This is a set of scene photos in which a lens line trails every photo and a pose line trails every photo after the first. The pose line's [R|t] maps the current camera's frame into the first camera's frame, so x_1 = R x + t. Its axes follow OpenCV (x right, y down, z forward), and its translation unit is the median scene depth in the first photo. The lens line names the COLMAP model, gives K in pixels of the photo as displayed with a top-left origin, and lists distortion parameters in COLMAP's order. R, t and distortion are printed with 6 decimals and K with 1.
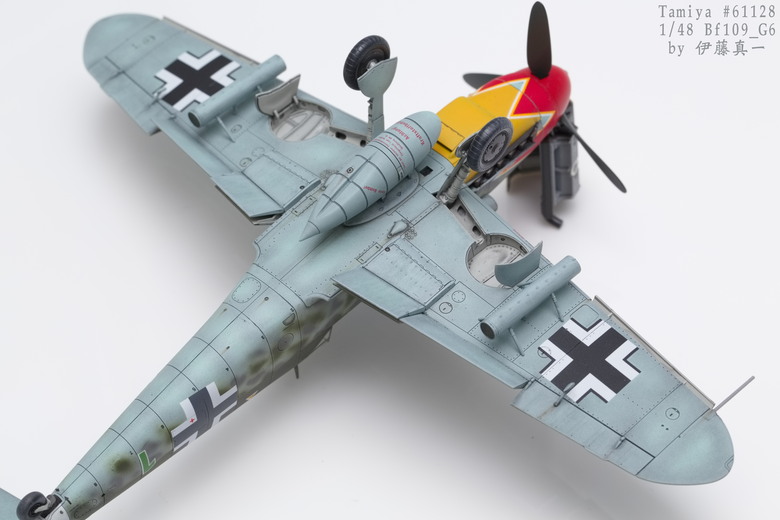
lens RADIAL K [[2556.9, 0, 390.0], [0, 2556.9, 260.0], [0, 0, 1]] dist [0.022758, 0.022993]
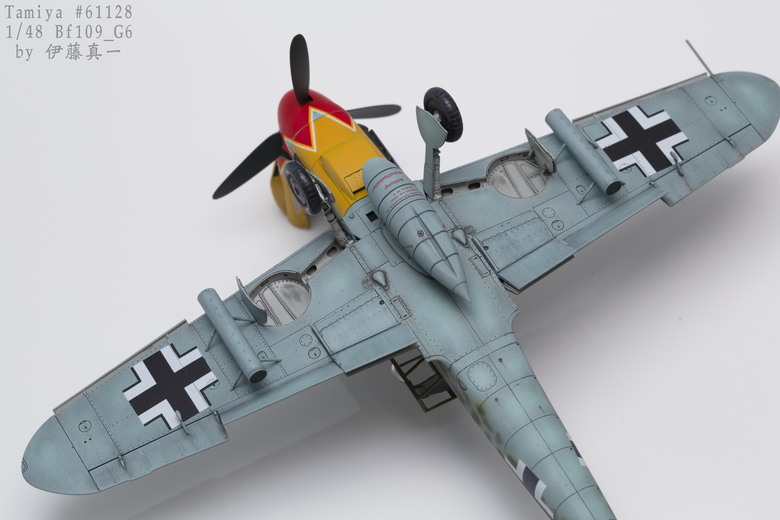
lens RADIAL K [[2556.9, 0, 390.0], [0, 2556.9, 260.0], [0, 0, 1]] dist [0.022758, 0.022993]
pose [[0.254925, -0.760468, 0.597245, -0.637720], [0.771982, 0.531999, 0.347881, -0.394722], [-0.582286, 0.372378, 0.722688, 0.271860]]
